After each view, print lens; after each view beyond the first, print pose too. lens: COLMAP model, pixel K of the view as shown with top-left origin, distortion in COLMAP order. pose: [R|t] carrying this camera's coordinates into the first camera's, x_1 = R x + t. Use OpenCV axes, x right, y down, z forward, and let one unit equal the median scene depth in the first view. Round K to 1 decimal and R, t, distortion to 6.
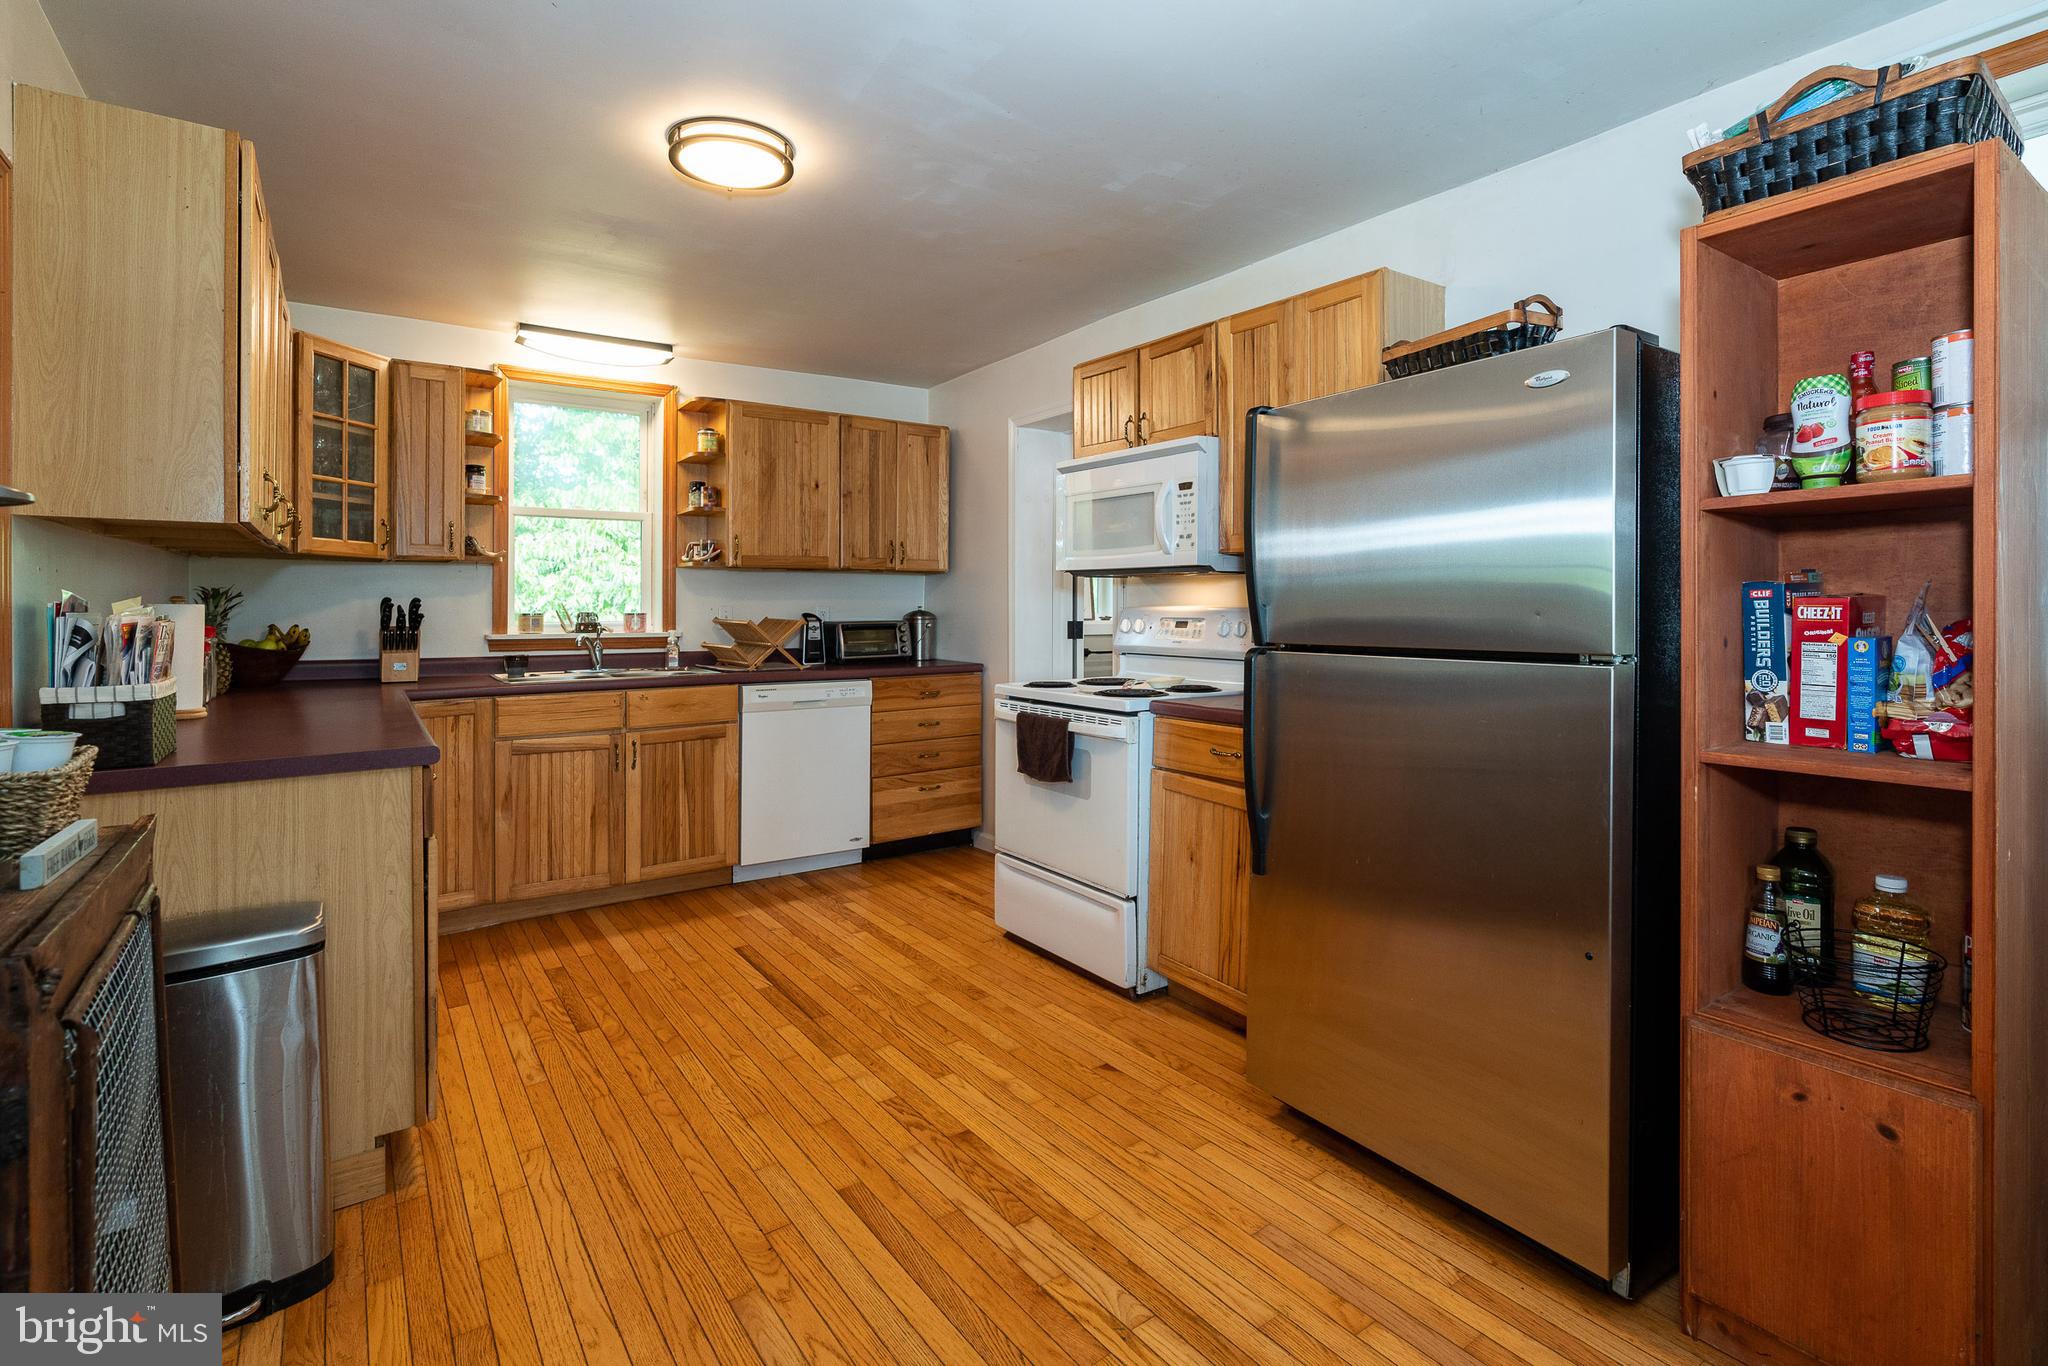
lens RADIAL K [[988.4, 0, 1027.4], [0, 988.4, 609.2], [0, 0, 1]] dist [-0.007636, 0.001142]
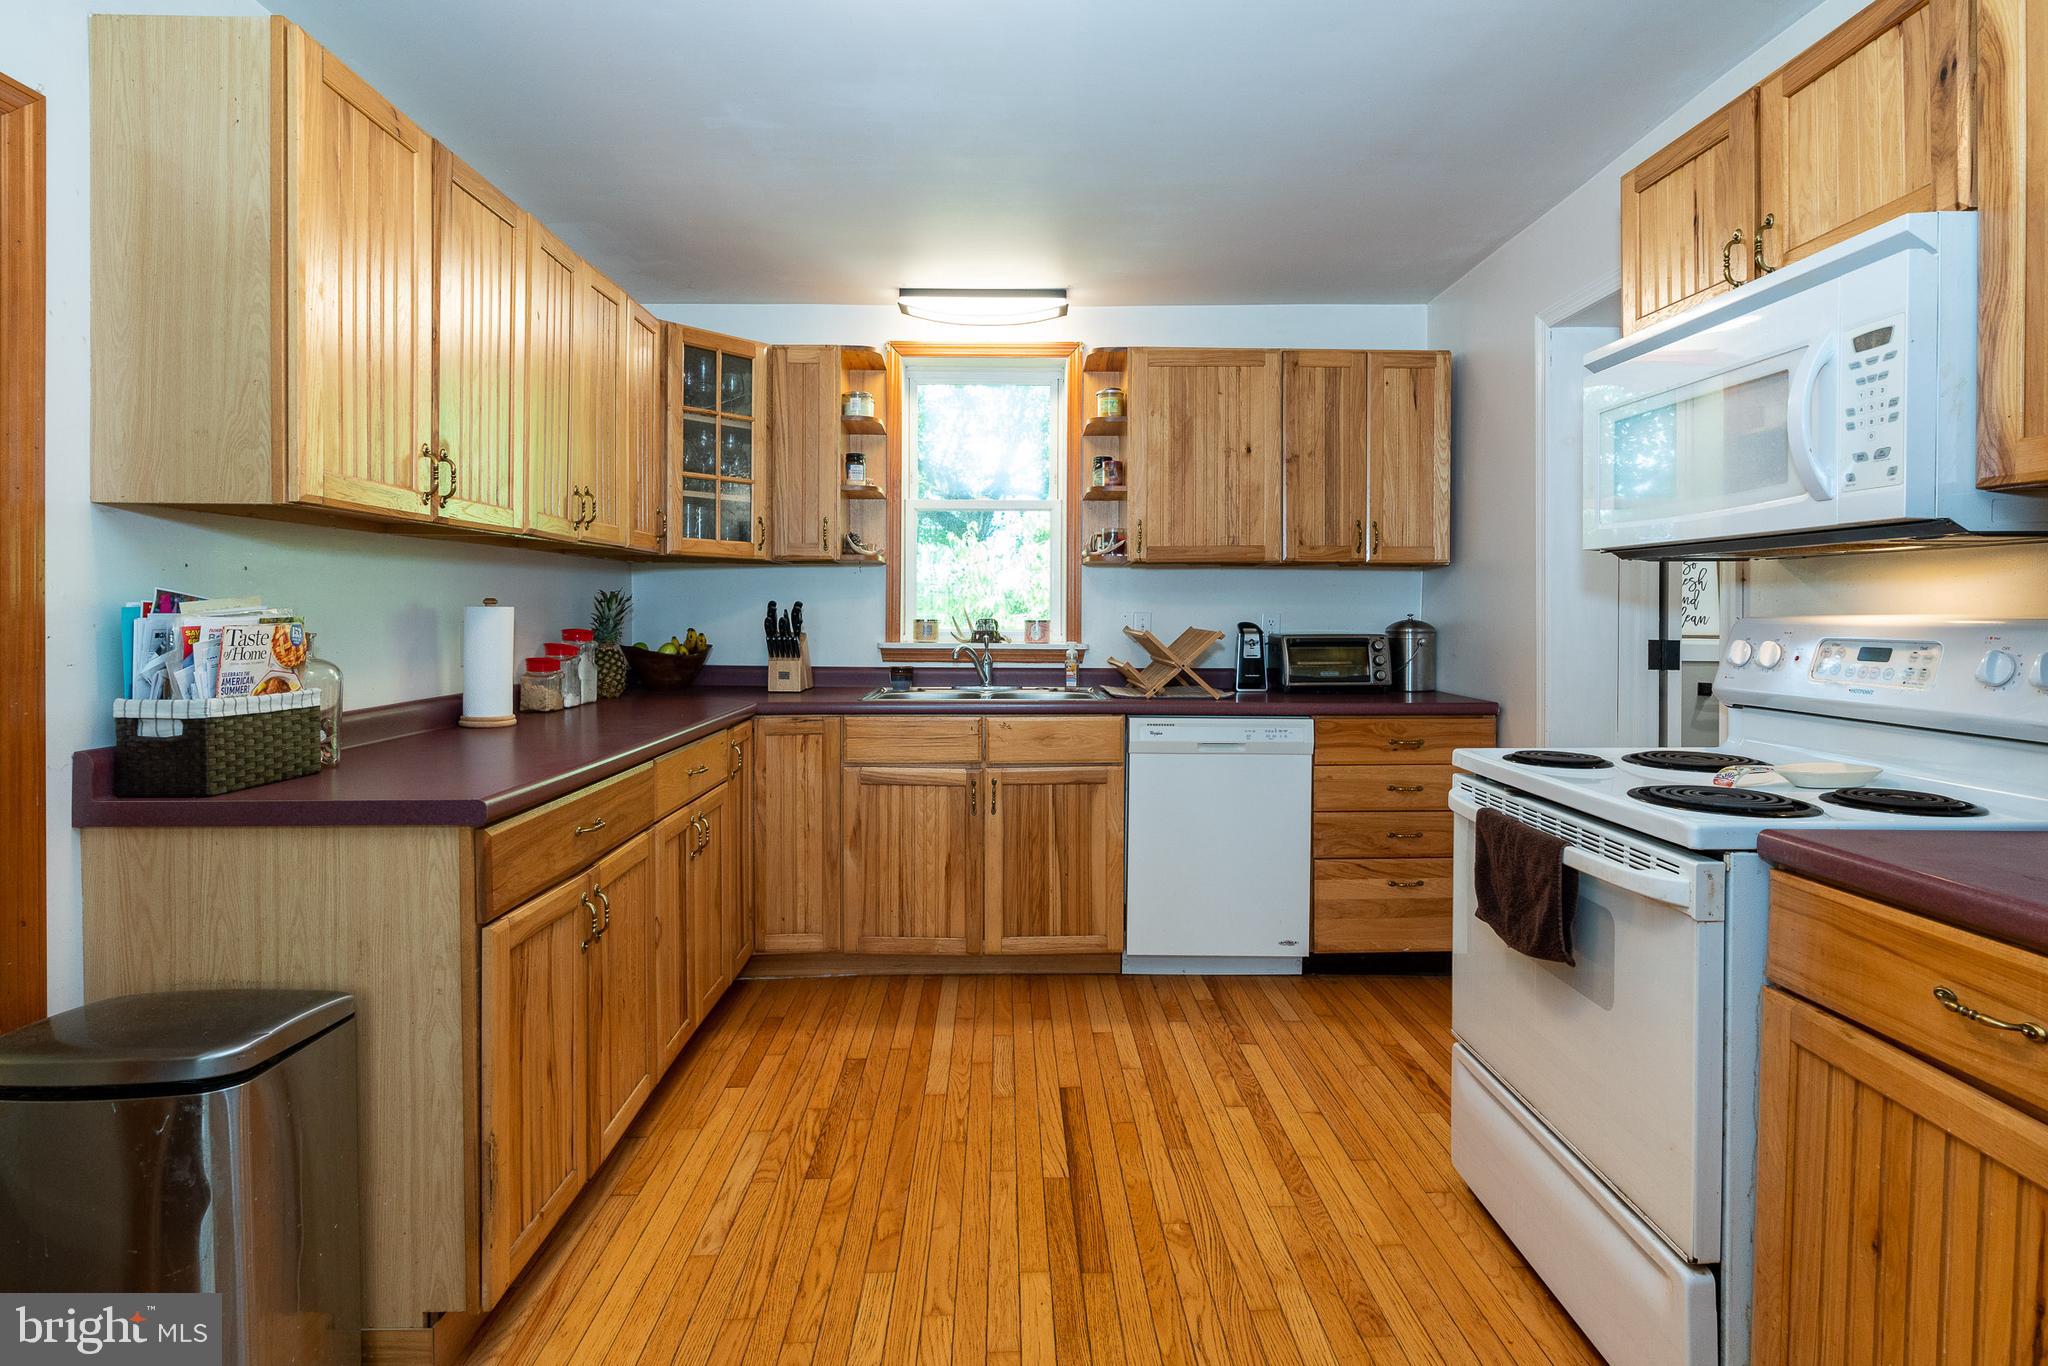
lens RADIAL K [[988.4, 0, 1027.4], [0, 988.4, 609.2], [0, 0, 1]] dist [-0.007636, 0.001142]
pose [[0.826755, 0.002548, -0.562556, 0.080054], [-0.007335, 0.999954, -0.006251, -0.000207], [0.562514, 0.009295, 0.826736, 0.359771]]
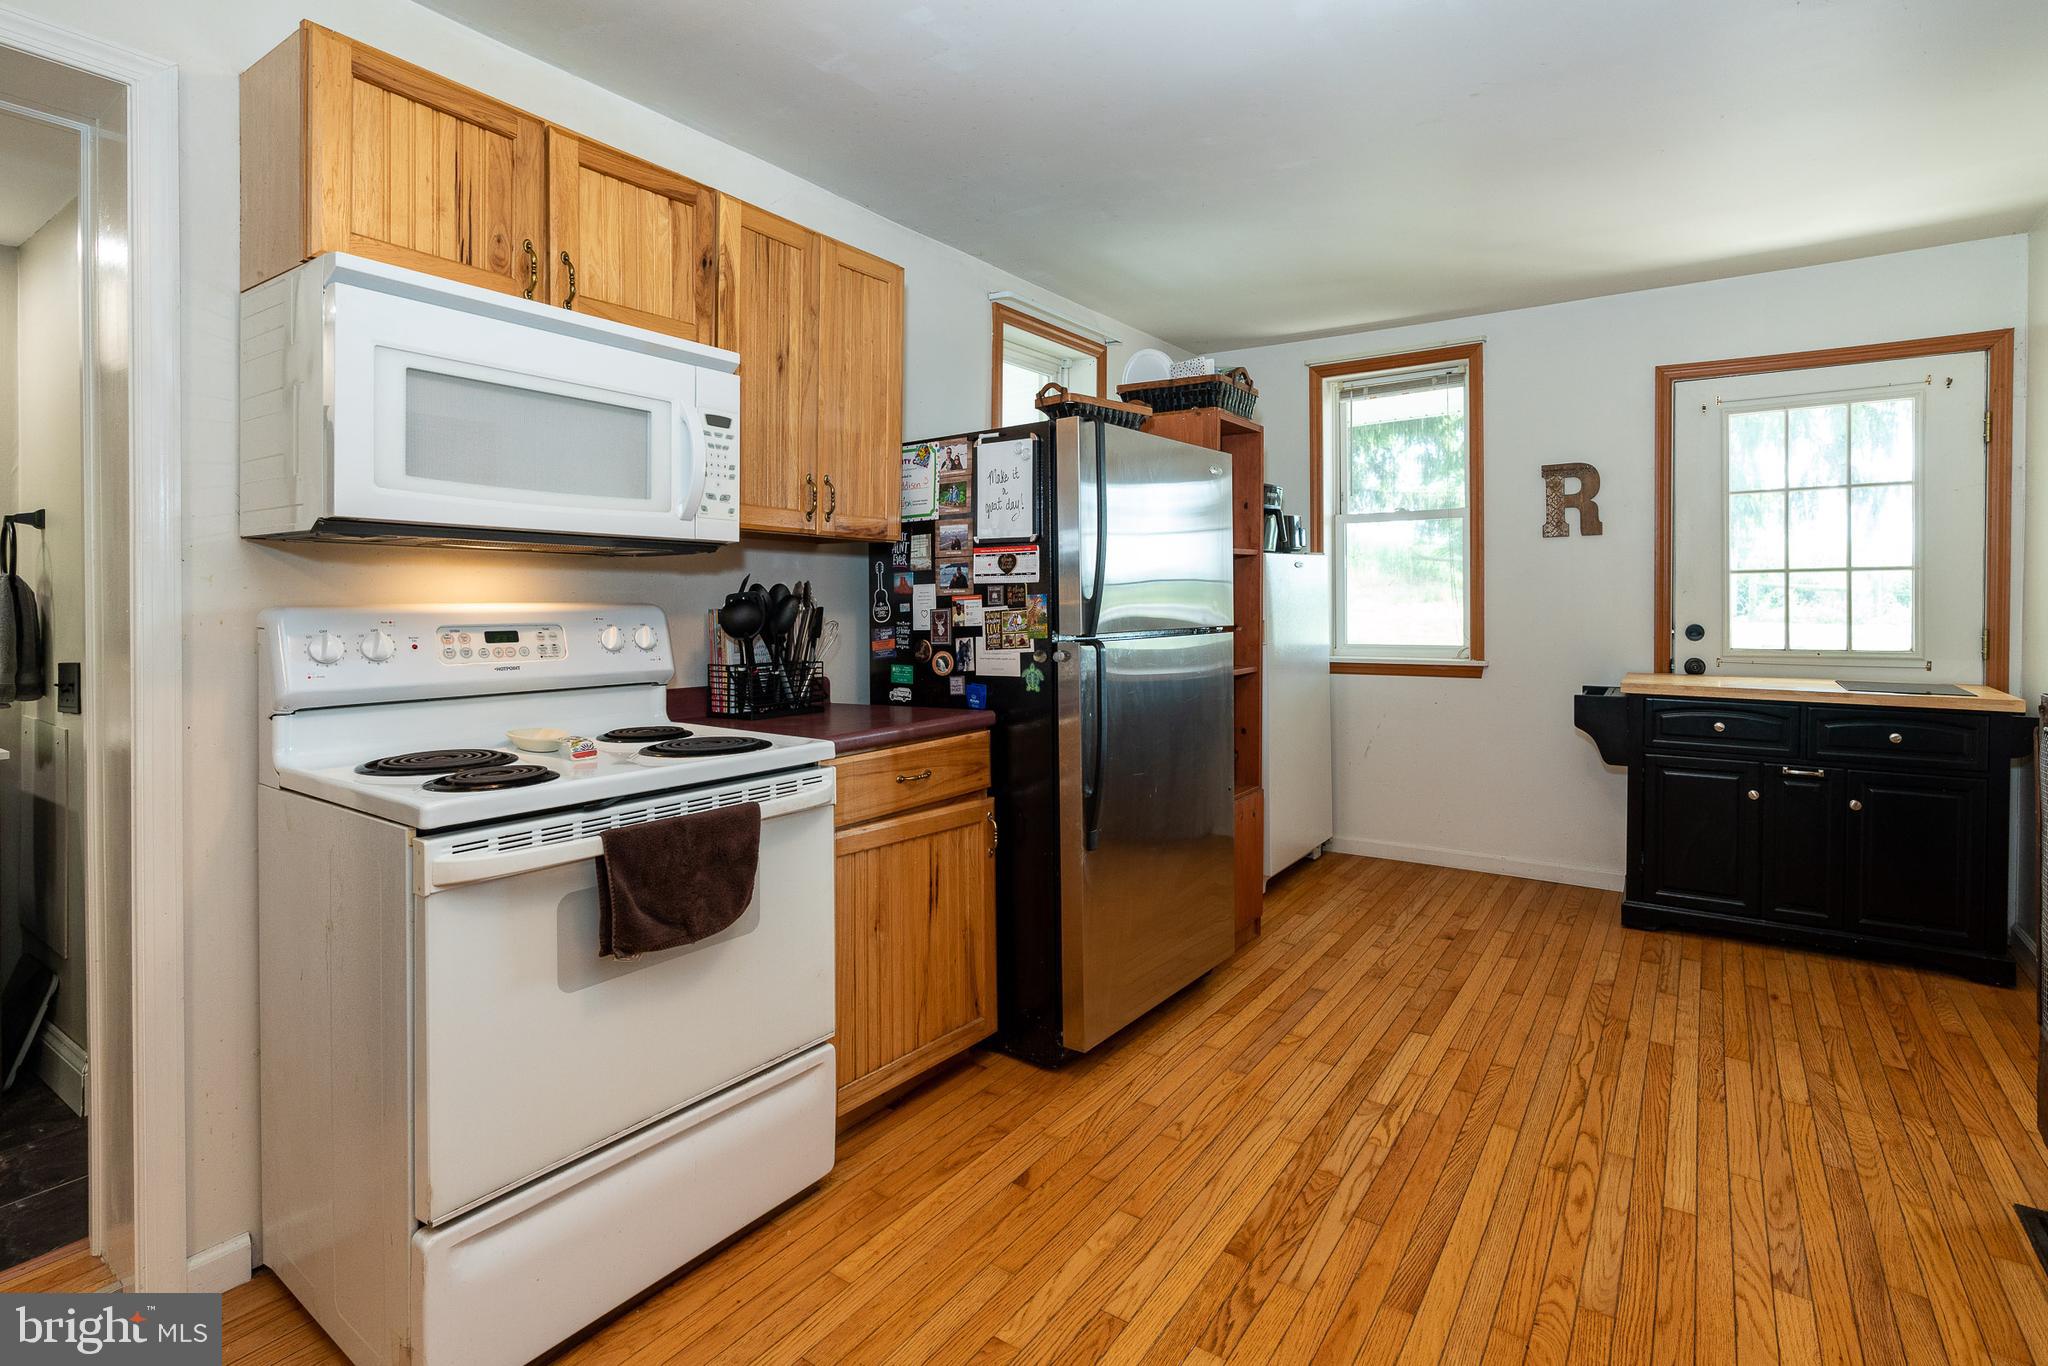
lens RADIAL K [[953.3, 0, 1135.7], [0, 953.3, 614.1], [0, 0, 1]] dist [-0.003443, 0.000125]
pose [[-0.396618, -0.006228, 0.917963, -0.448897], [0.011410, 0.999866, 0.011713, 0.000499], [-0.917913, 0.015119, -0.396494, 0.830386]]
